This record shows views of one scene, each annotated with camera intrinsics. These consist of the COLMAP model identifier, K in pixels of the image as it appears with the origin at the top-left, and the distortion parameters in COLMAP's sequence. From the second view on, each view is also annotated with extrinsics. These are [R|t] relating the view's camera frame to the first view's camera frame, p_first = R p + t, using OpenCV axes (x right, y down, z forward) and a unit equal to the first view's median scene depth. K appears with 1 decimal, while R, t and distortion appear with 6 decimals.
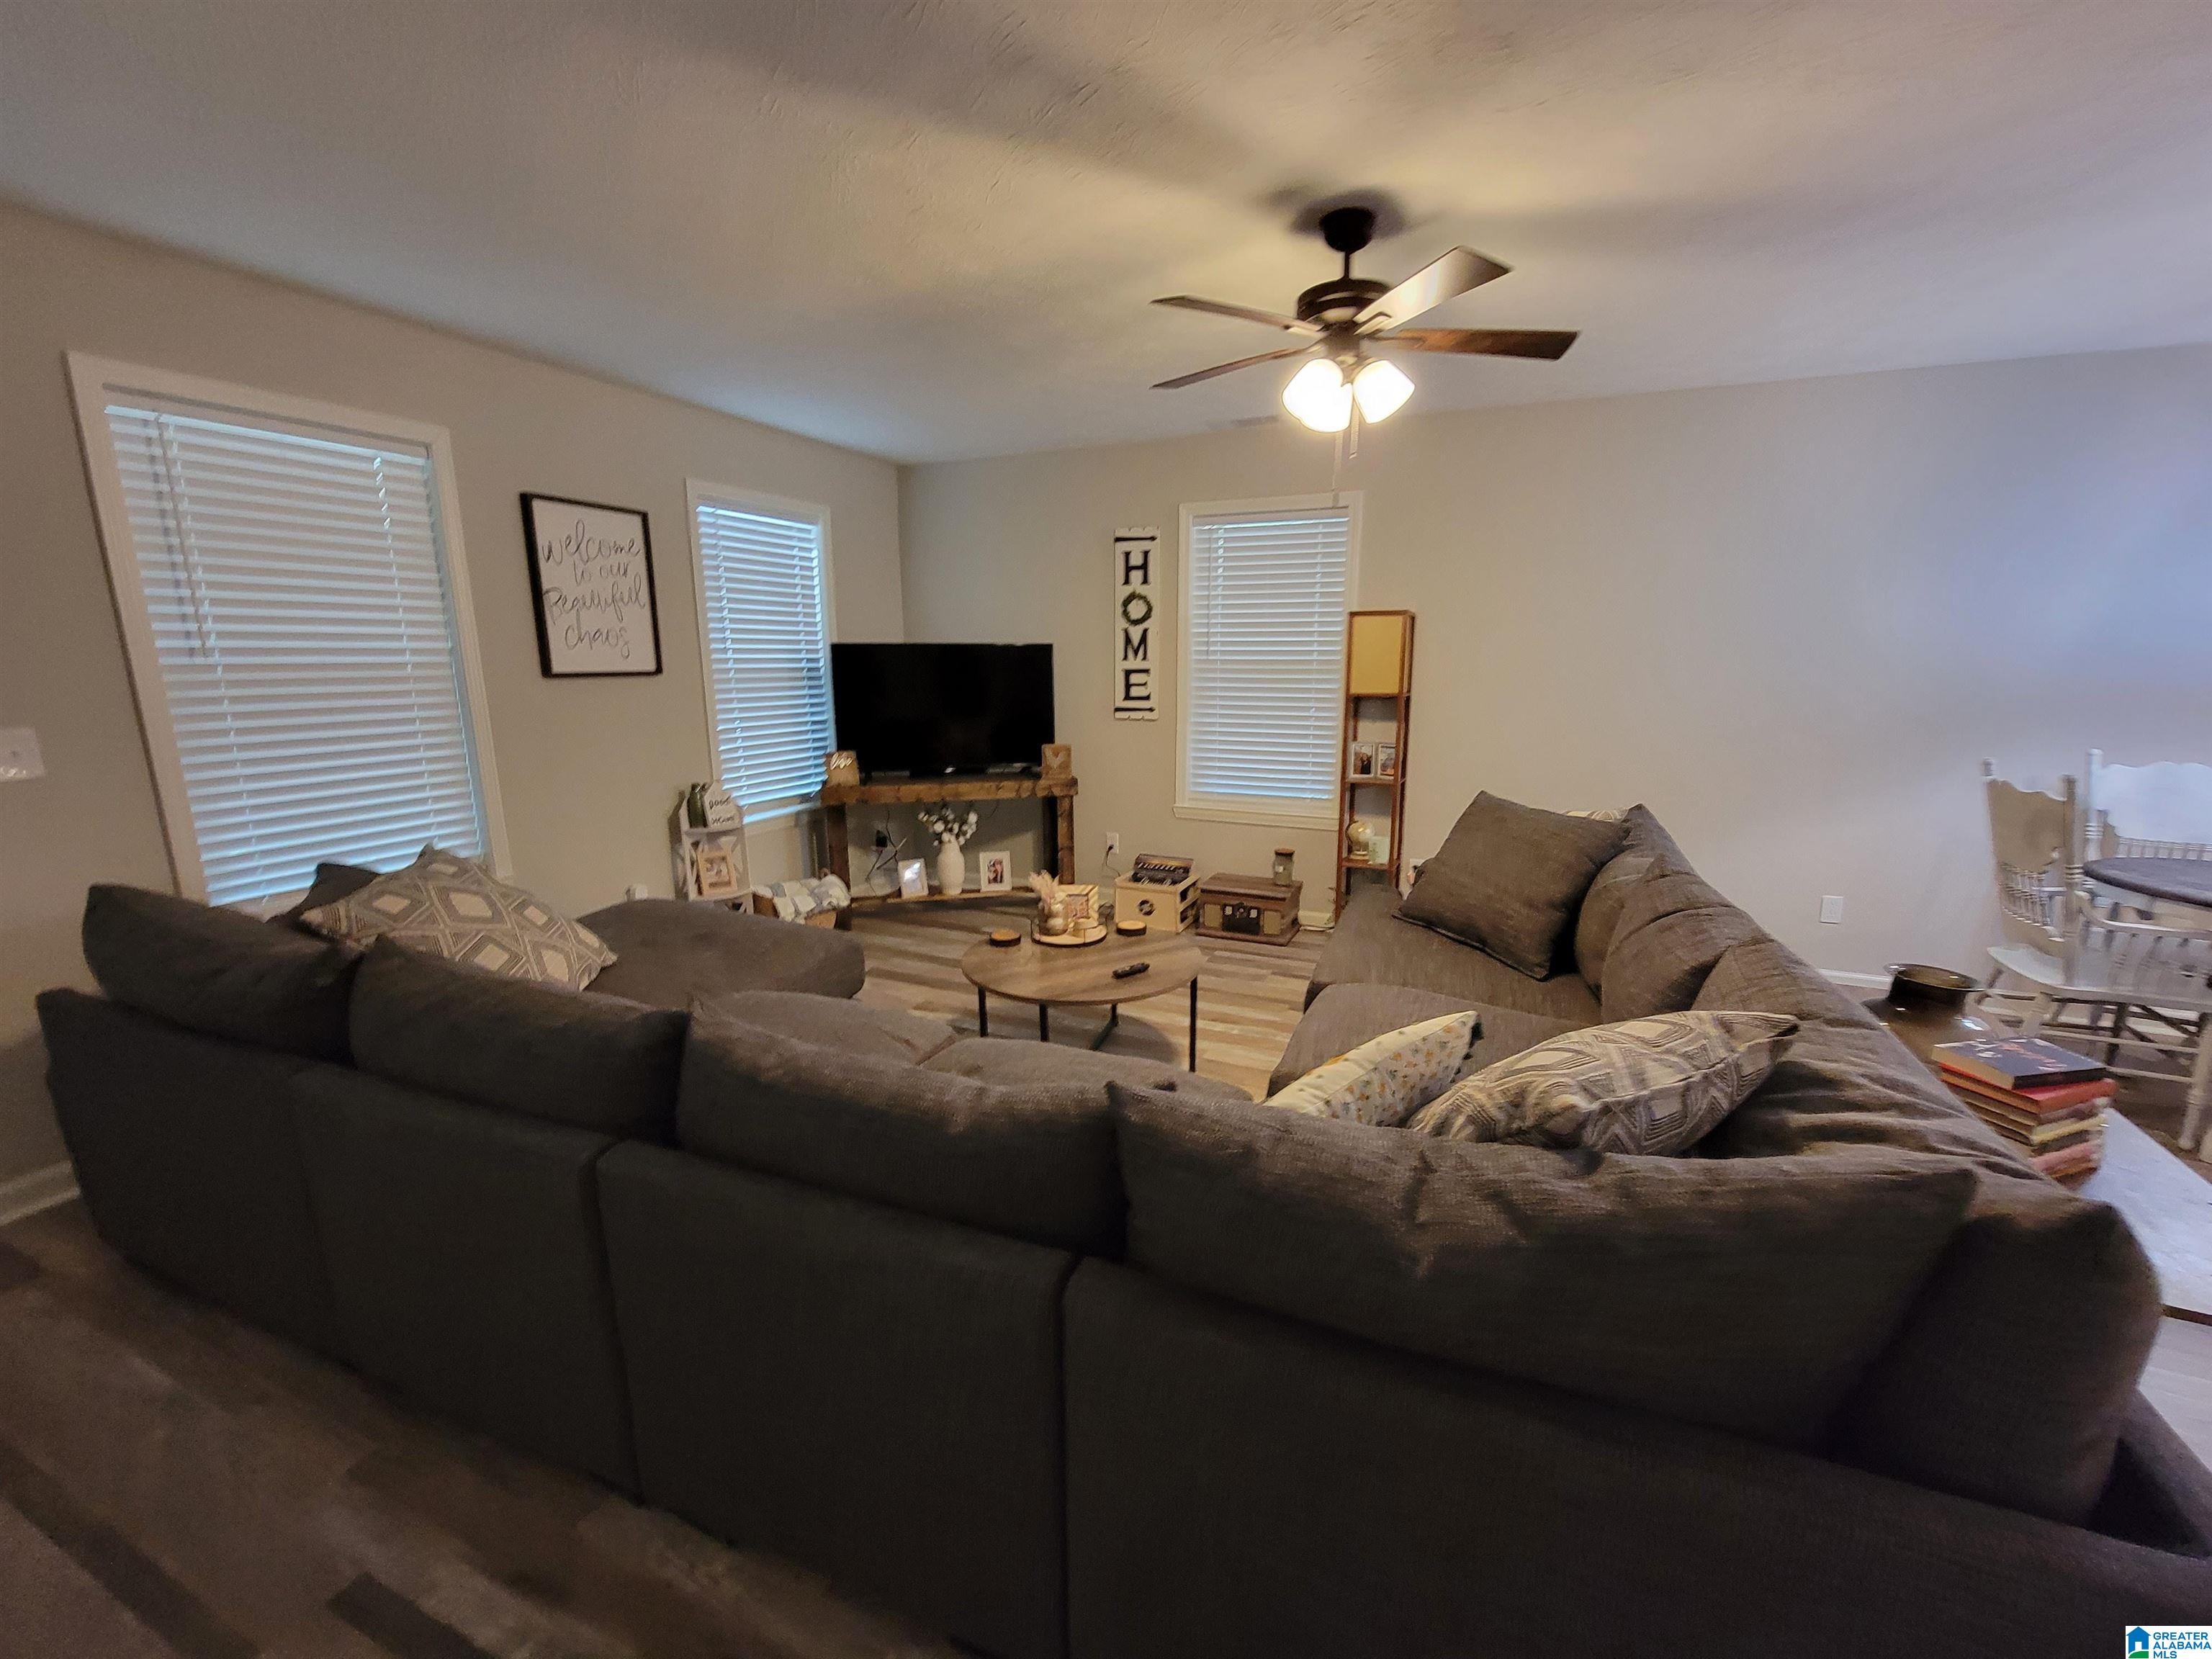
lens RADIAL K [[896.9, 0, 1105.9], [0, 896.9, 821.7], [0, 0, 1]] dist [0.000491, 0.002105]
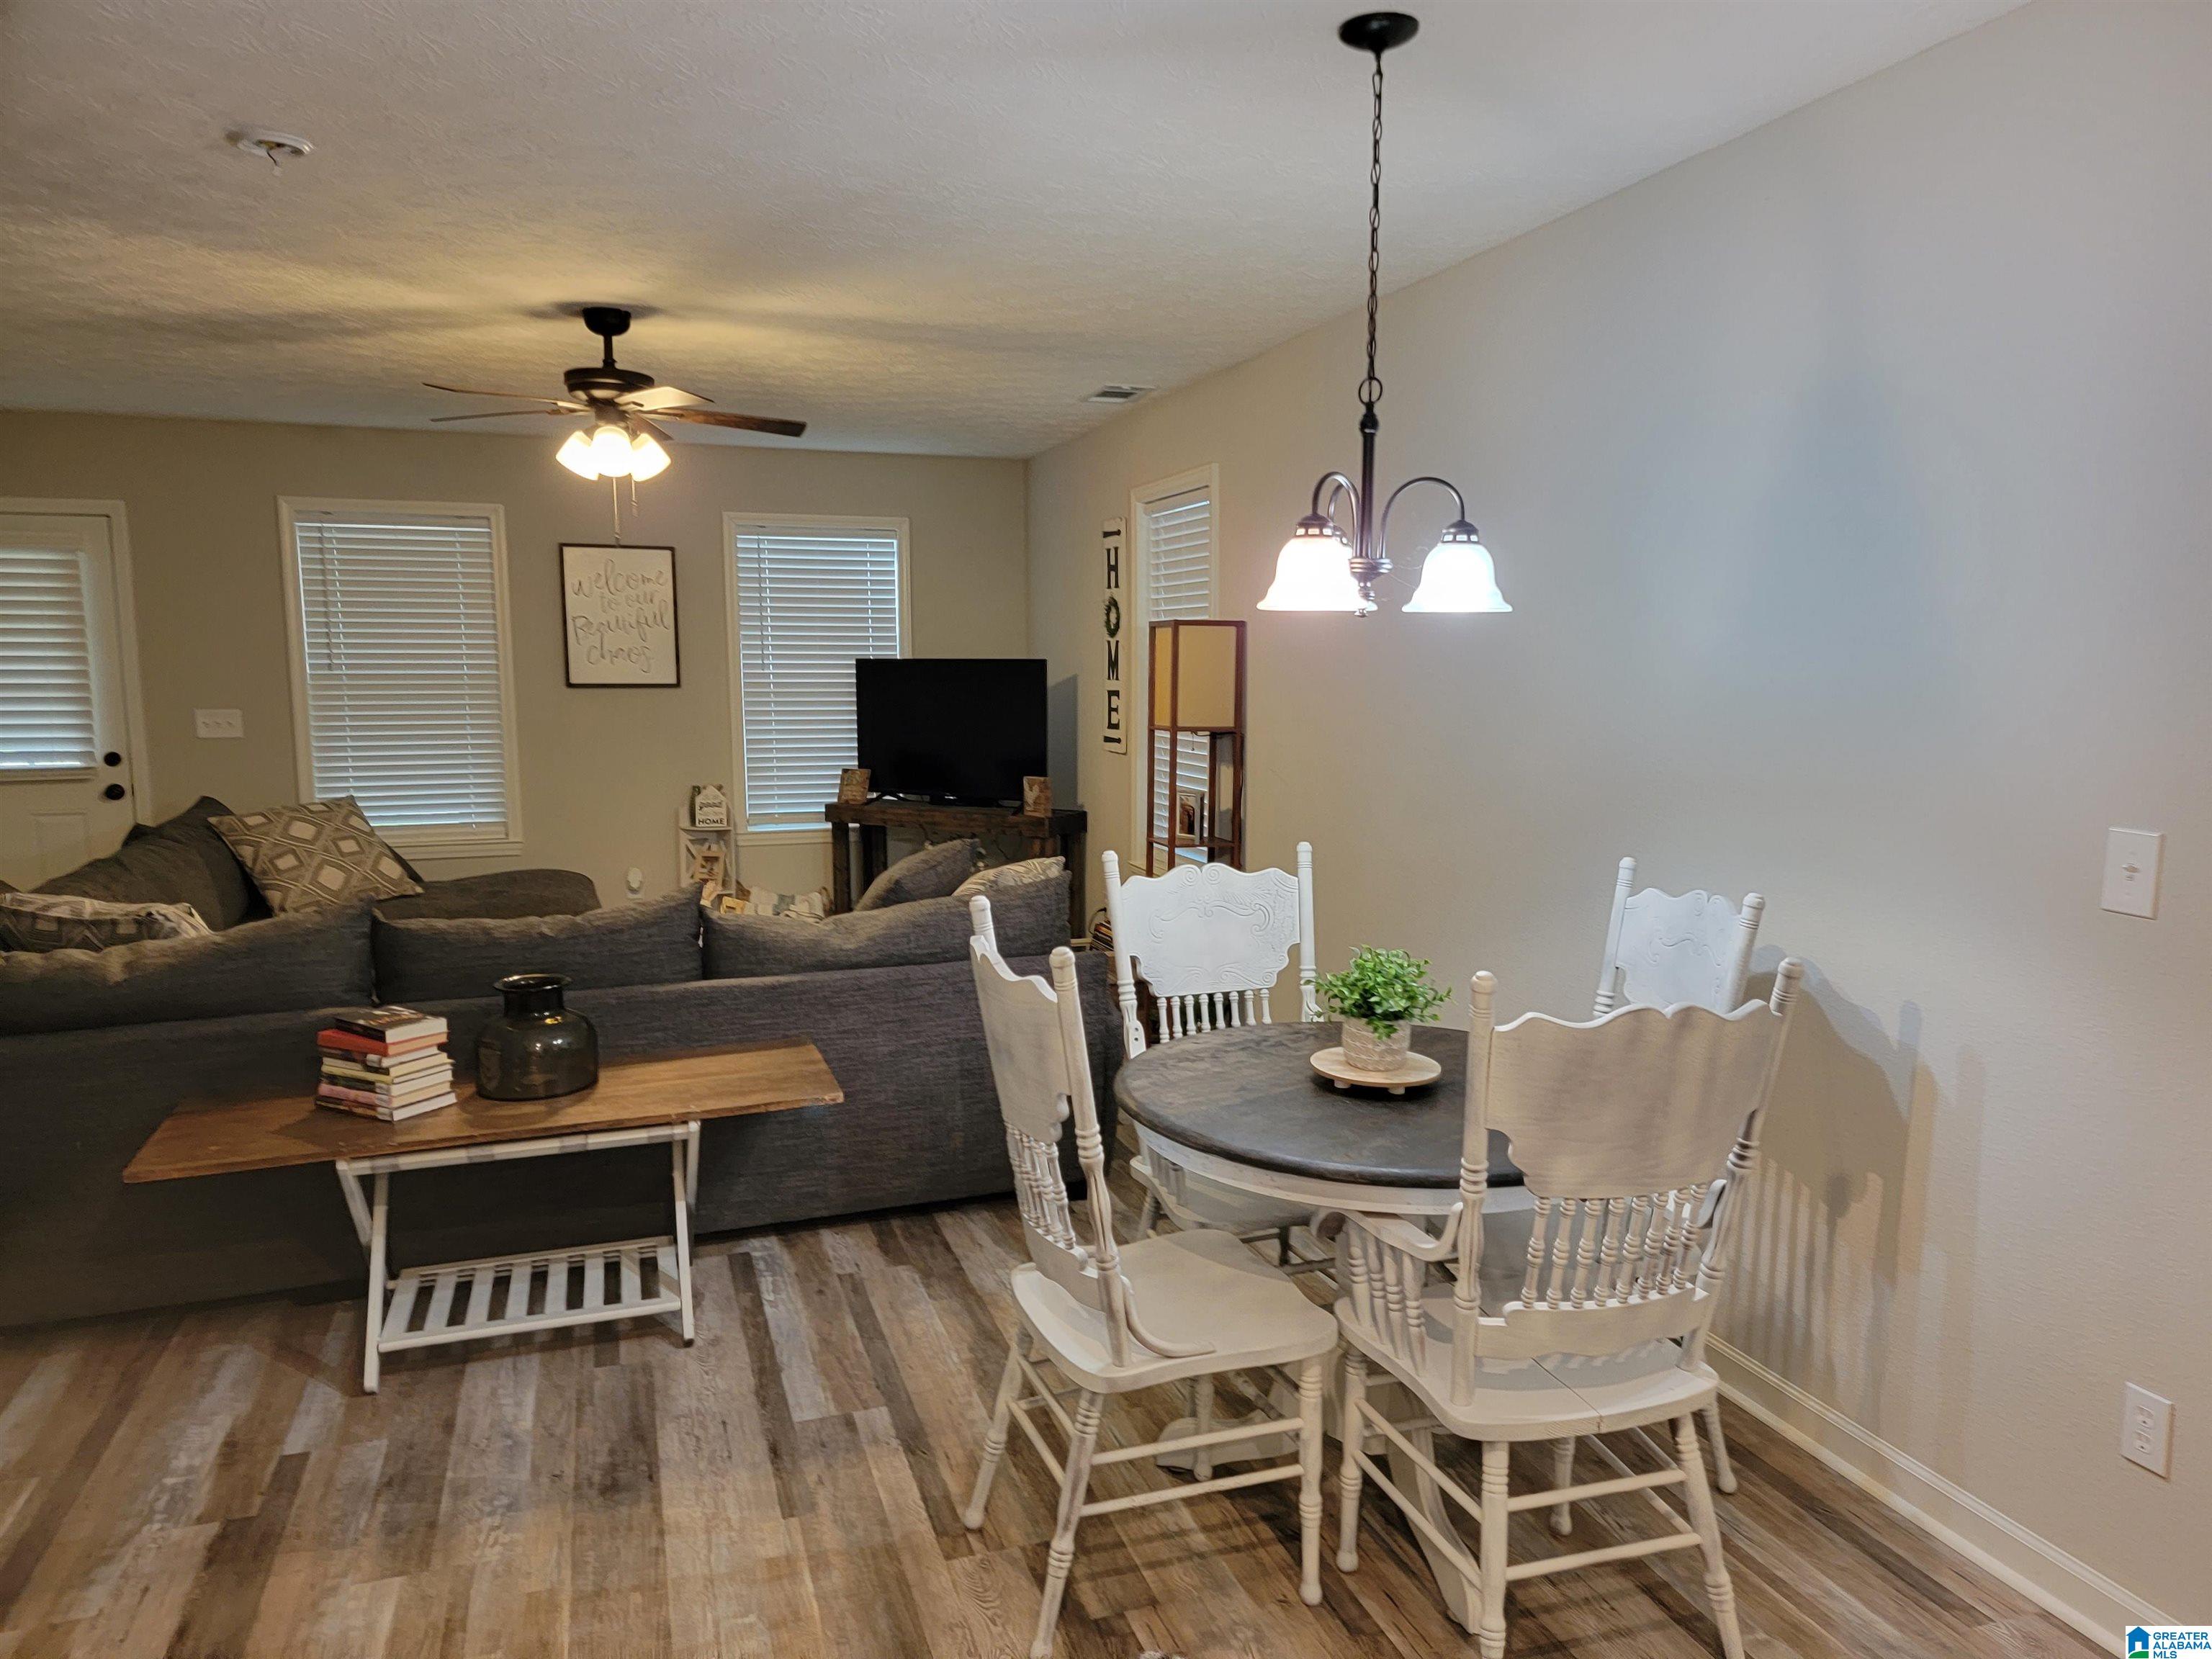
lens RADIAL K [[1483.1, 0, 1130.2], [0, 1483.1, 839.9], [0, 0, 1]] dist [0.048695, -0.030797]
pose [[0.695191, 0.090384, -0.713120, 1.614733], [-0.135362, 0.990776, -0.006384, -0.046252], [0.705965, 0.100968, 0.701013, 0.128000]]
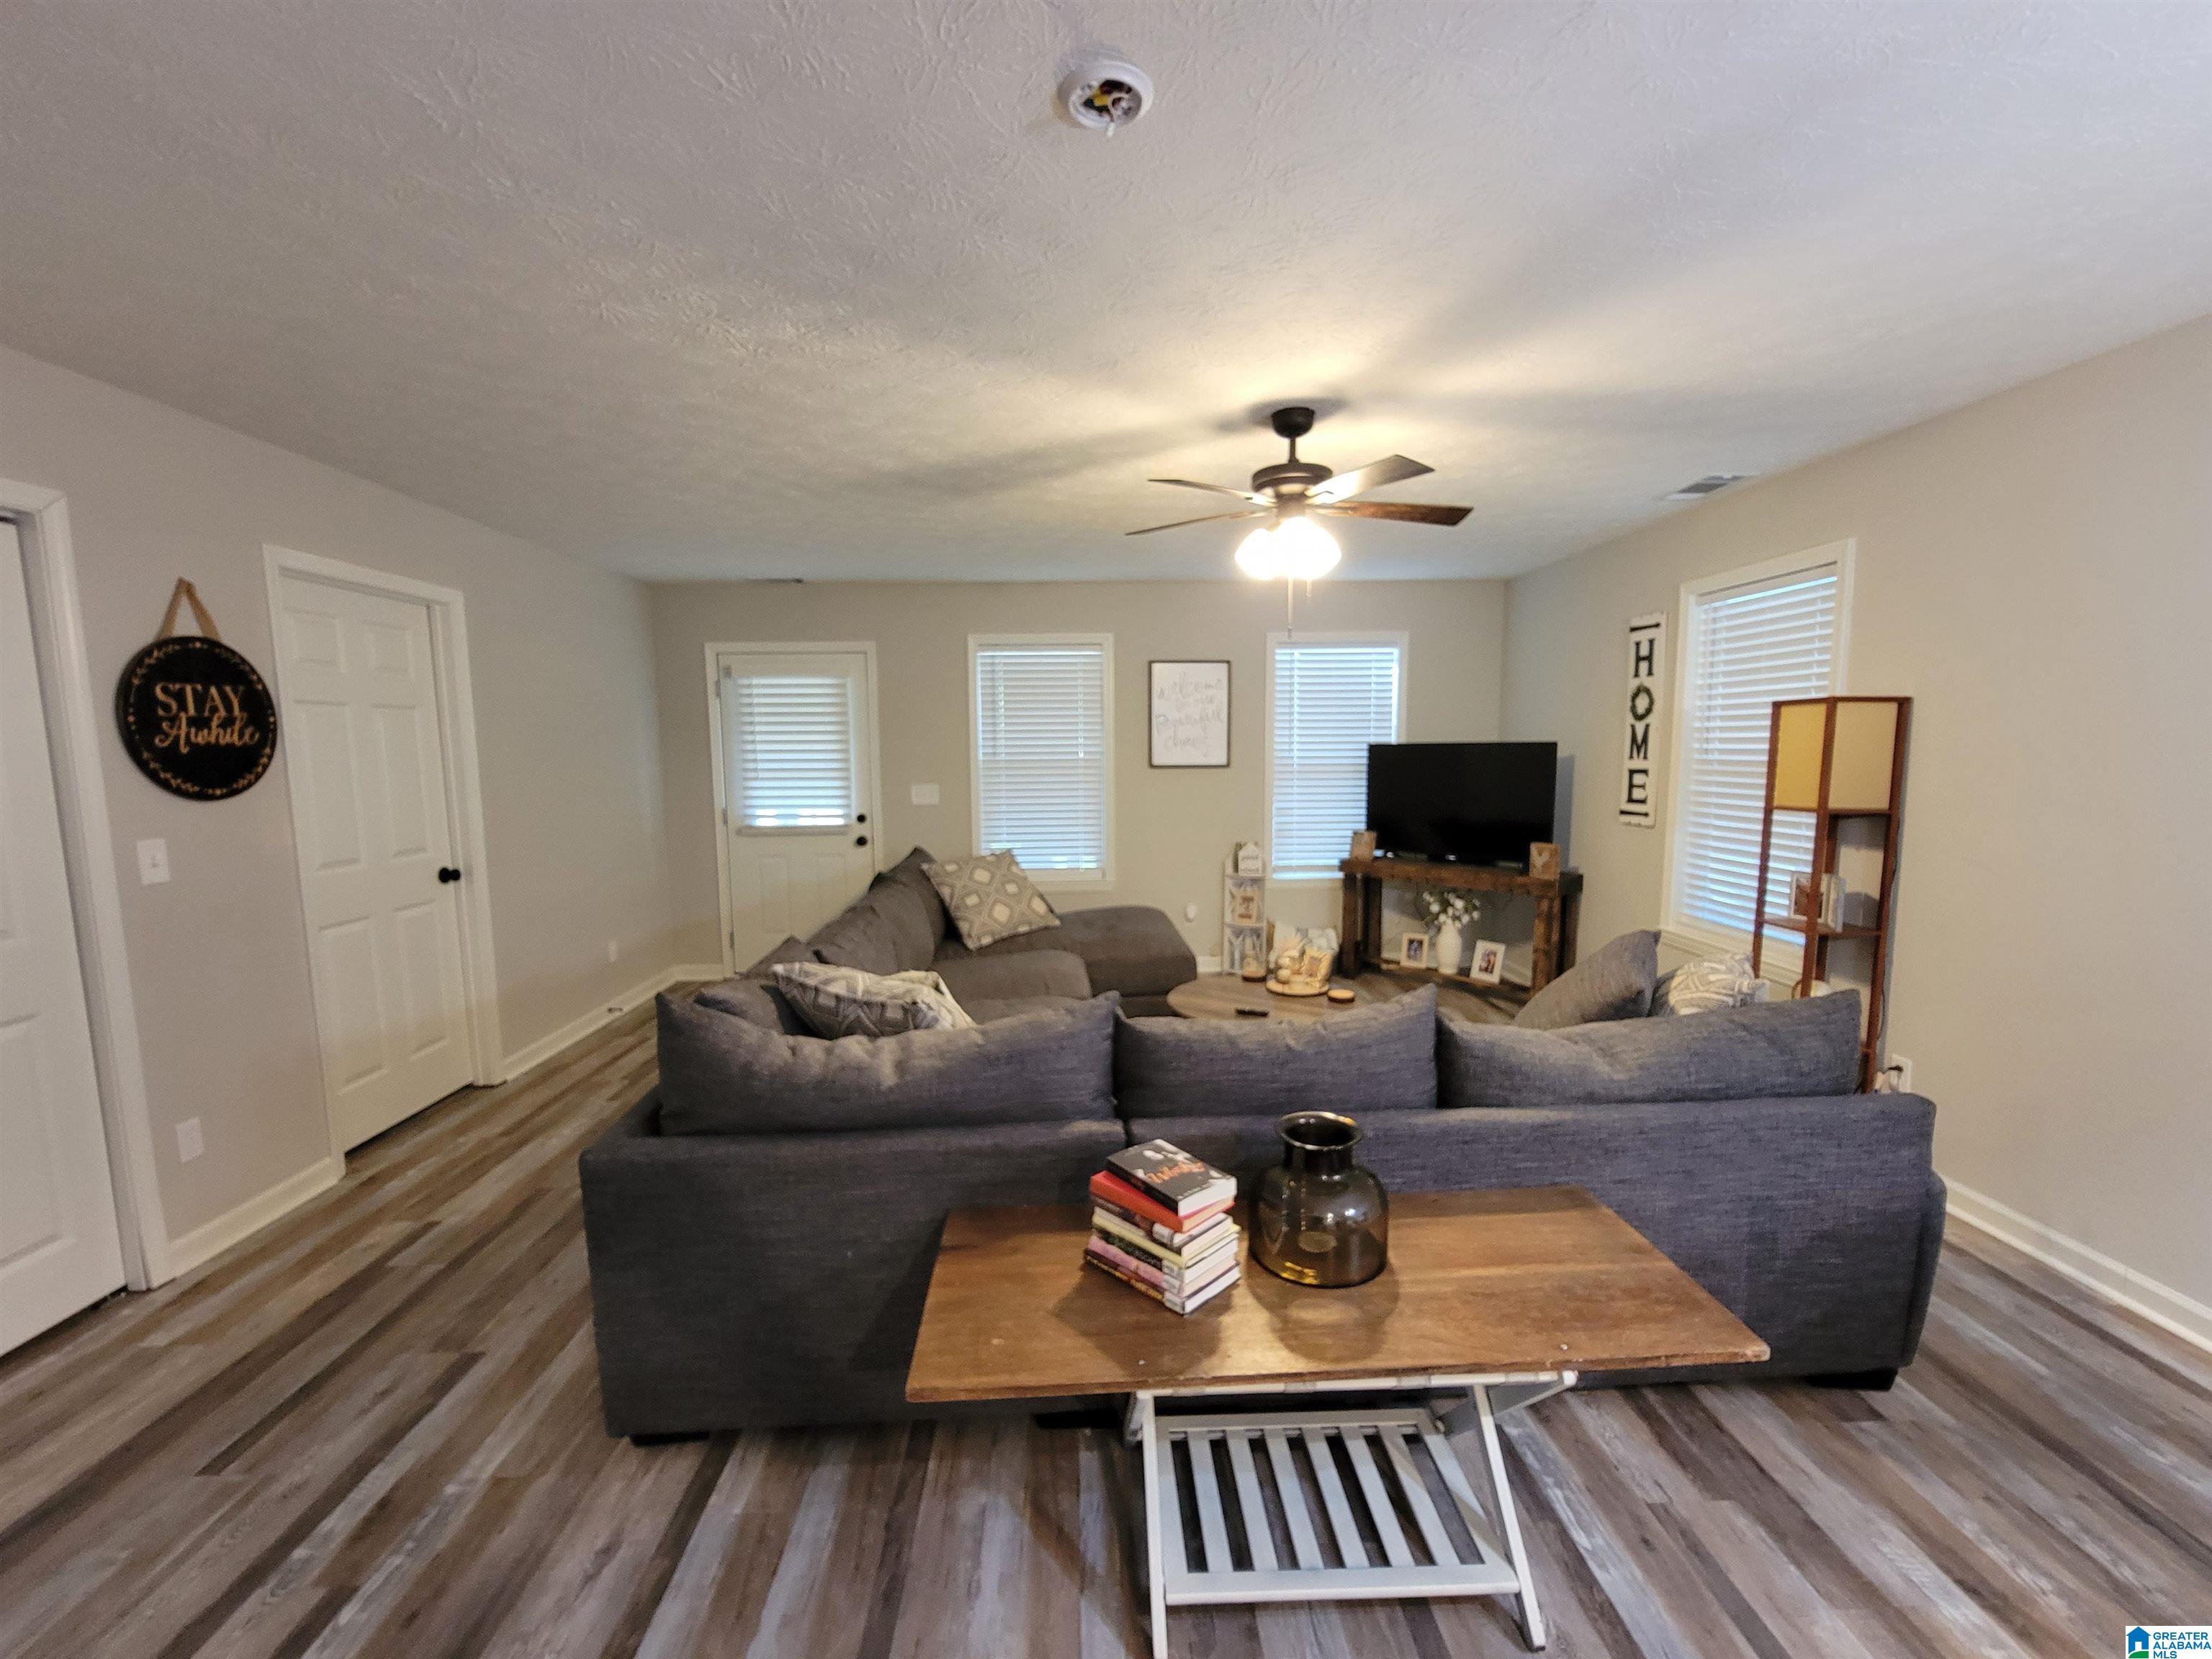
lens RADIAL K [[896.9, 0, 1110.1], [0, 896.9, 847.3], [0, 0, 1]] dist [0.000491, 0.002105]
pose [[0.444275, 0.097412, -0.890579, 0.964452], [-0.158454, 0.986943, 0.028905, -0.055531], [0.881766, 0.128274, 0.453909, 0.214357]]
